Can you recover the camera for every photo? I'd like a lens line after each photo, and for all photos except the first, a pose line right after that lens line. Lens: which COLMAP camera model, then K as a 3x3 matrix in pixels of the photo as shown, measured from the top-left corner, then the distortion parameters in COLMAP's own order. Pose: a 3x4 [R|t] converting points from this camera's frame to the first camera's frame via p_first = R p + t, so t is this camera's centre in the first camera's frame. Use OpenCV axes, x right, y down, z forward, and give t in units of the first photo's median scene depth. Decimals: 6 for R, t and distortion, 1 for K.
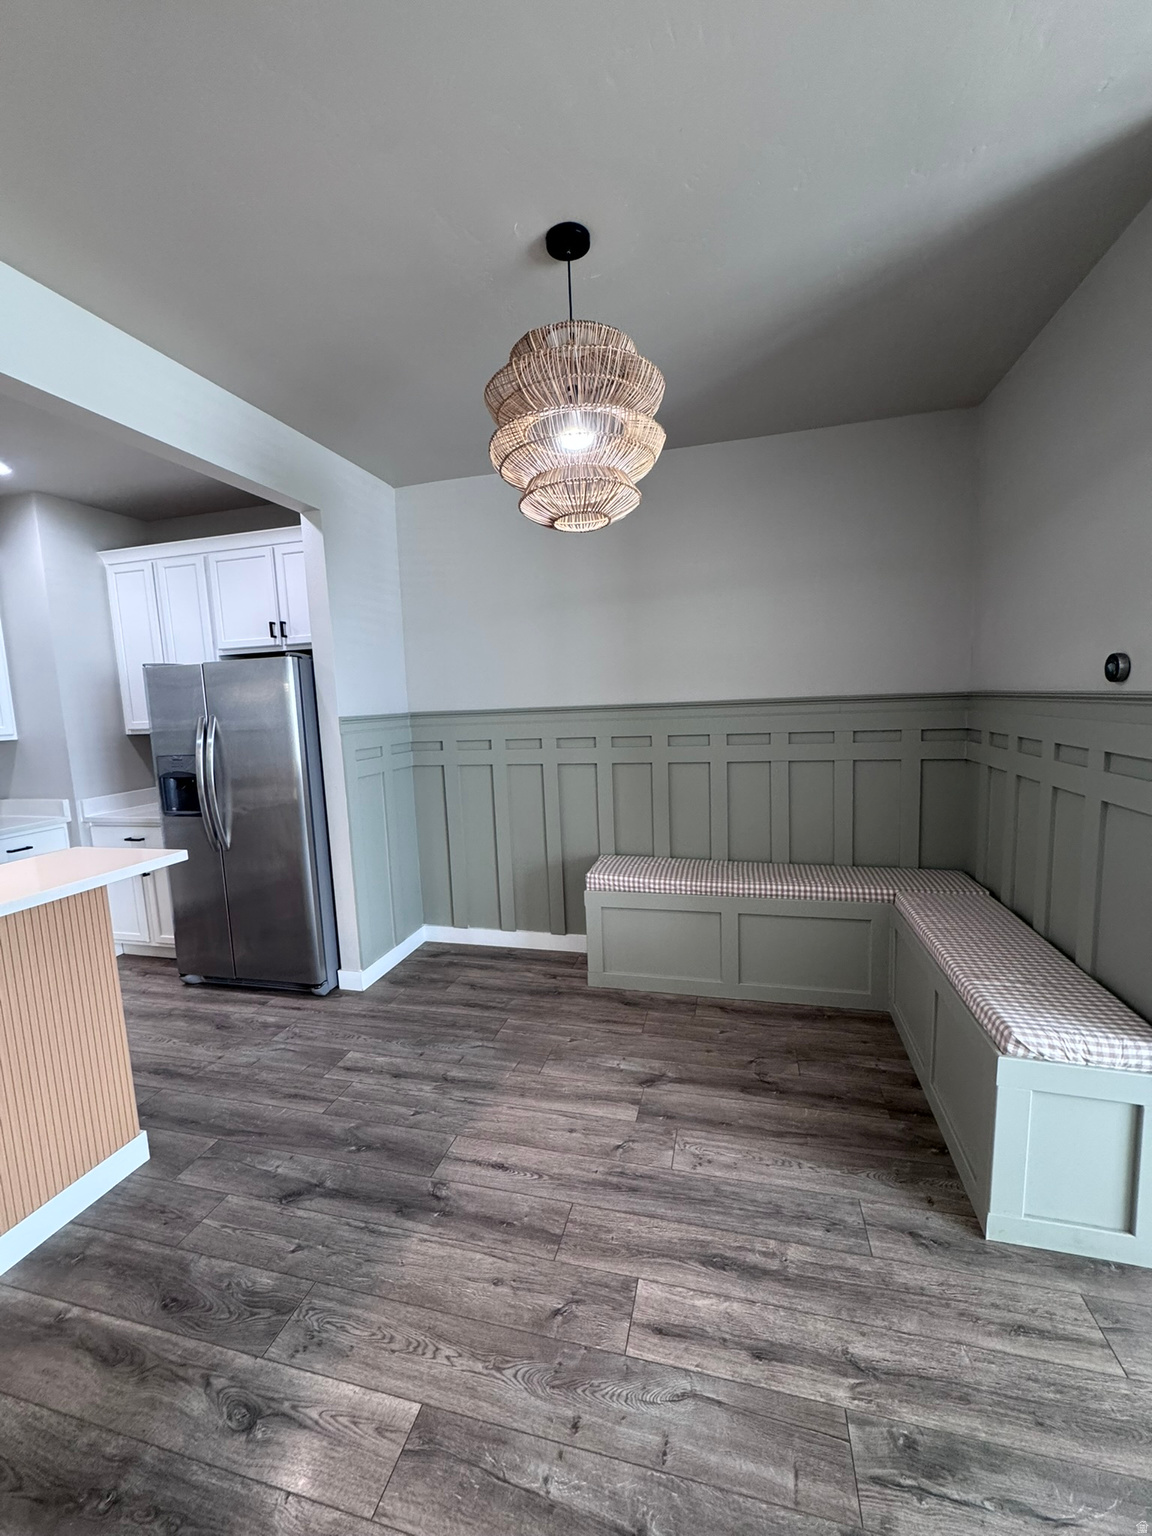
lens RADIAL K [[612.5, 0, 579.1], [0, 612.5, 770.2], [0, 0, 1]] dist [-0.002074, -0.000238]
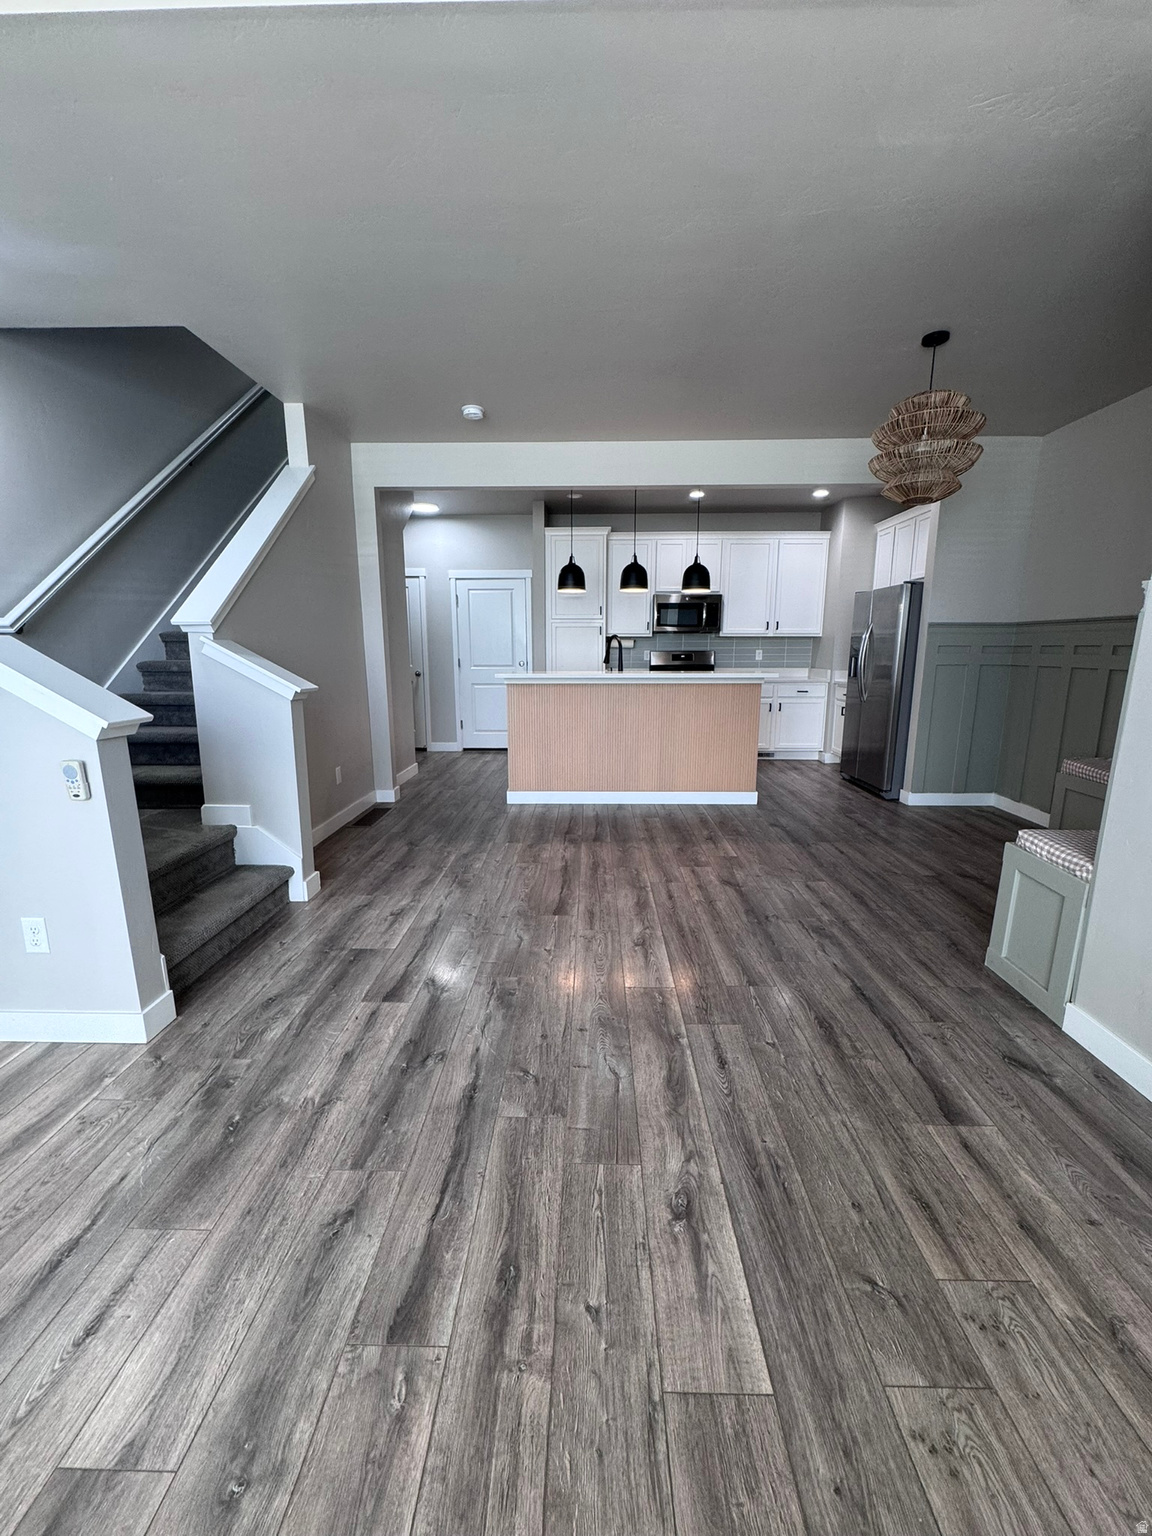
lens RADIAL K [[612.5, 0, 579.1], [0, 612.5, 770.2], [0, 0, 1]] dist [-0.002074, -0.000238]
pose [[0.232075, 0.228376, -0.945508, 1.357982], [-0.117277, 0.971526, 0.205874, 0.084687], [0.965602, 0.063108, 0.252250, -0.292437]]
